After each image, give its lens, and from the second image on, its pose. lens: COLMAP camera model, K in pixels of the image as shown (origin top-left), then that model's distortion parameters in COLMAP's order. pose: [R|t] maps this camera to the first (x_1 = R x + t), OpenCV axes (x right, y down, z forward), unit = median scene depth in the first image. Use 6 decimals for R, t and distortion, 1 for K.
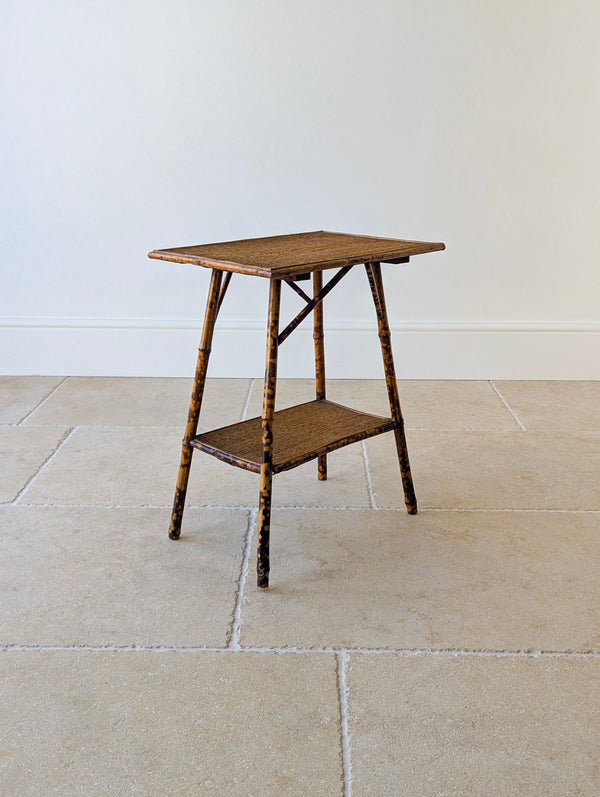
lens RADIAL K [[872.9, 0, 300.2], [0, 872.9, 397.6], [0, 0, 1]] dist [0.025599, 0.013428]
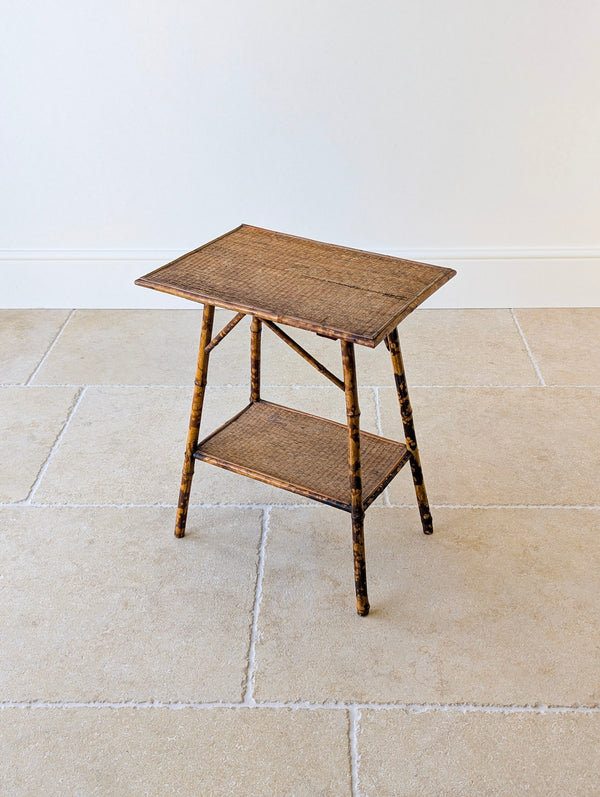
lens RADIAL K [[866.9, 0, 302.5], [0, 866.9, 408.7], [0, 0, 1]] dist [0.028190, 0.008721]
pose [[0.999723, -0.011790, -0.020353, 0.011677], [0.016332, 0.970654, 0.239925, -0.280071], [0.016927, -0.240191, 0.970578, 0.083429]]
